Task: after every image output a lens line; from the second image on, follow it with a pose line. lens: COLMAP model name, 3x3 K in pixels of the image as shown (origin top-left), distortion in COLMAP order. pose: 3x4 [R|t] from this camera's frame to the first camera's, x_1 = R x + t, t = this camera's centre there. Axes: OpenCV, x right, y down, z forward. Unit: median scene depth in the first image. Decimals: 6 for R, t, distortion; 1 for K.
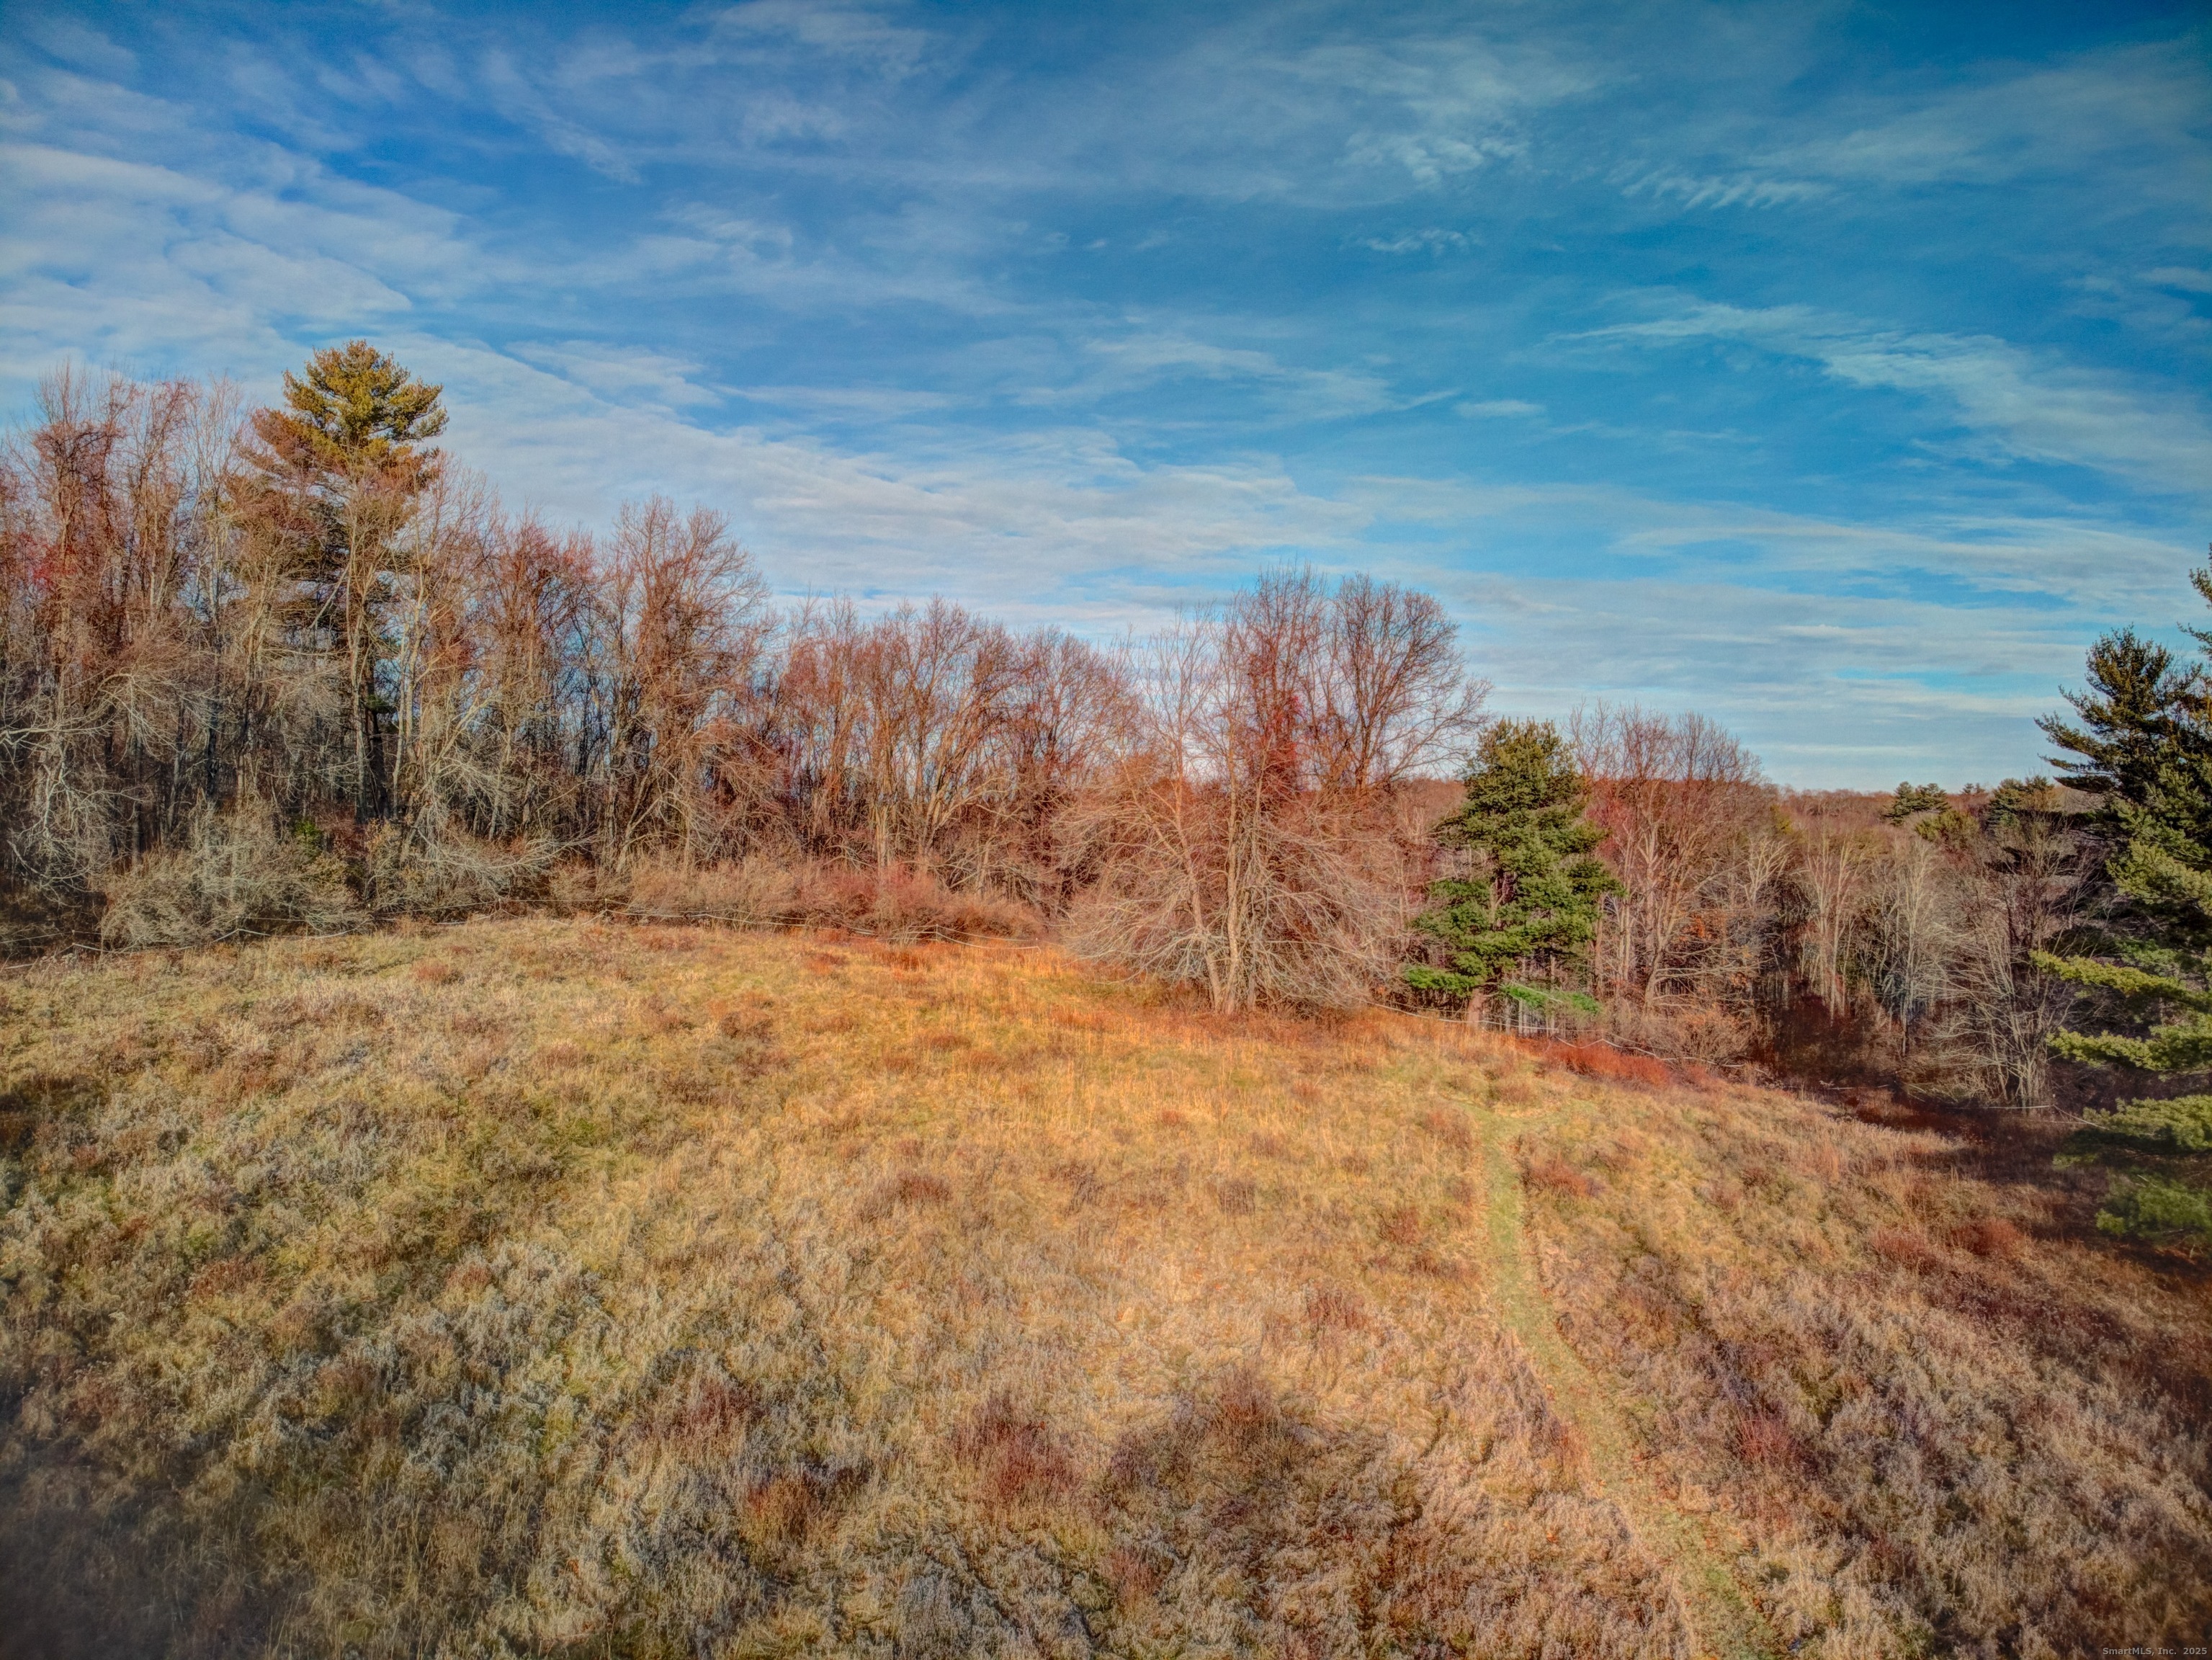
lens RADIAL K [[1610.3, 0, 1091.2], [0, 1610.3, 861.7], [0, 0, 1]] dist [0.062381, -0.138525]
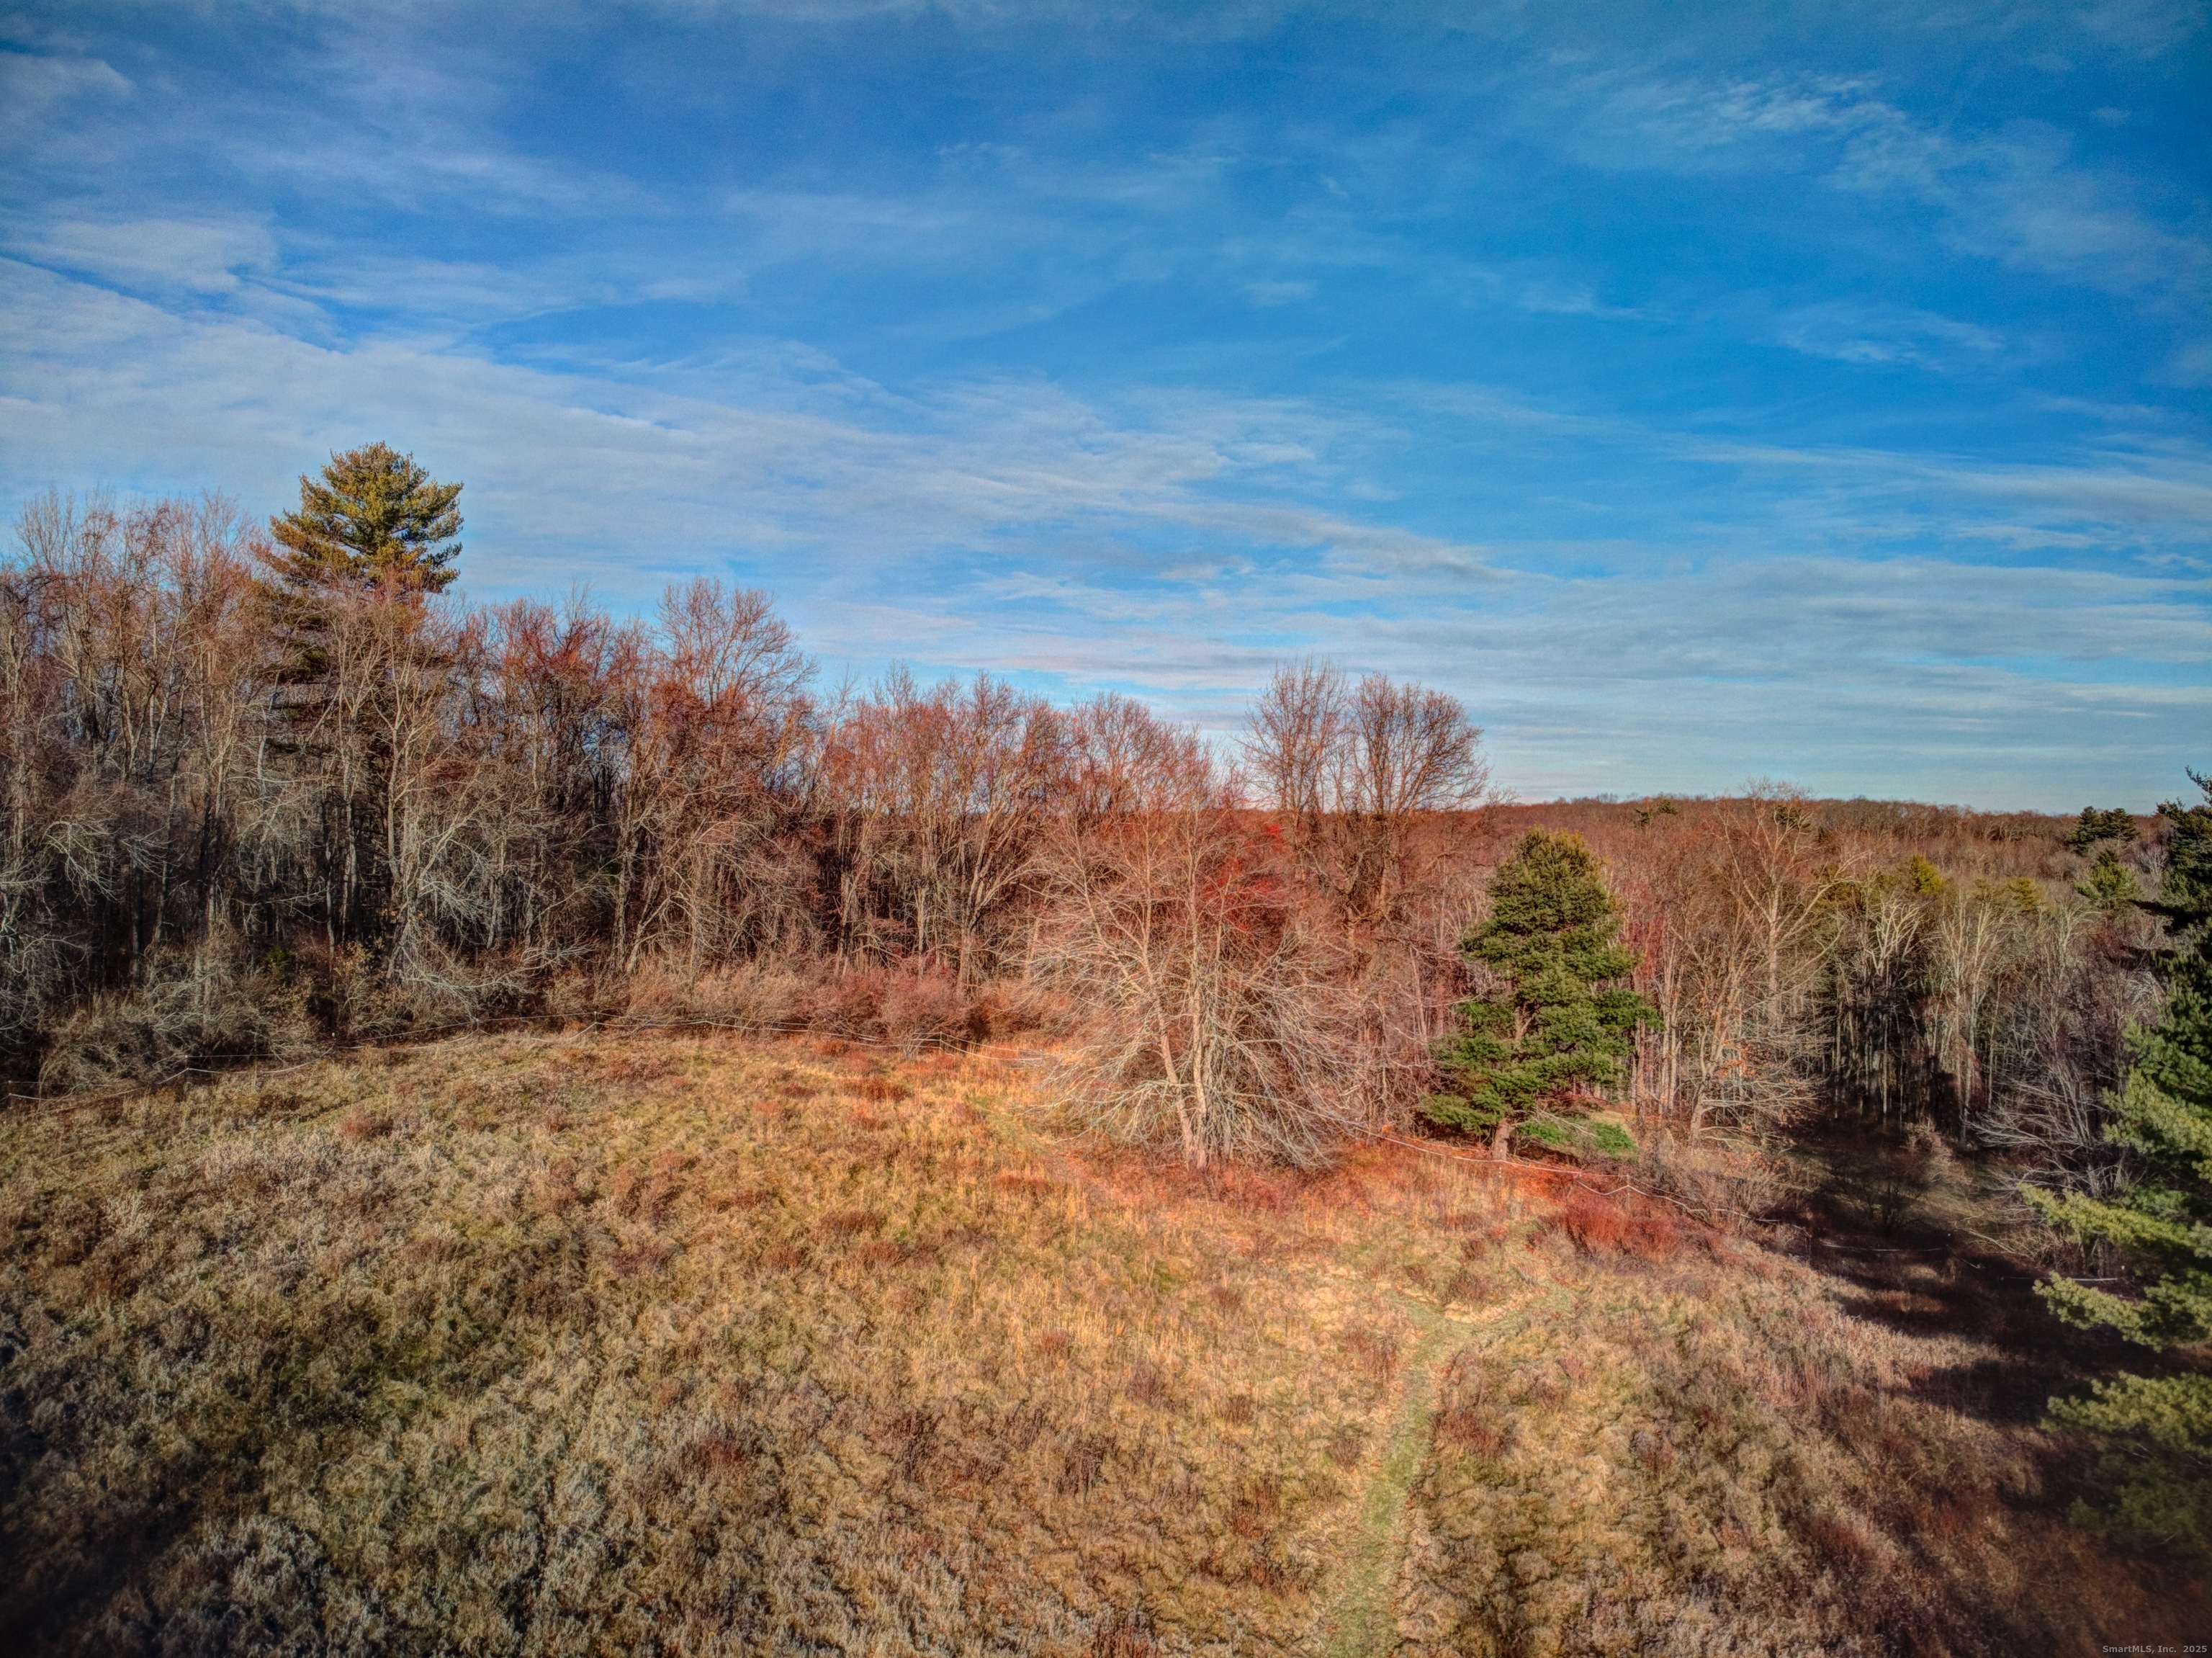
lens RADIAL K [[1610.3, 0, 1105.1], [0, 1610.3, 817.8], [0, 0, 1]] dist [0.062381, -0.138525]
pose [[0.995842, 0.006254, -0.090885, 0.098742], [-0.008898, 0.999548, -0.028724, -0.069755], [0.090664, 0.029413, 0.995447, 0.043679]]
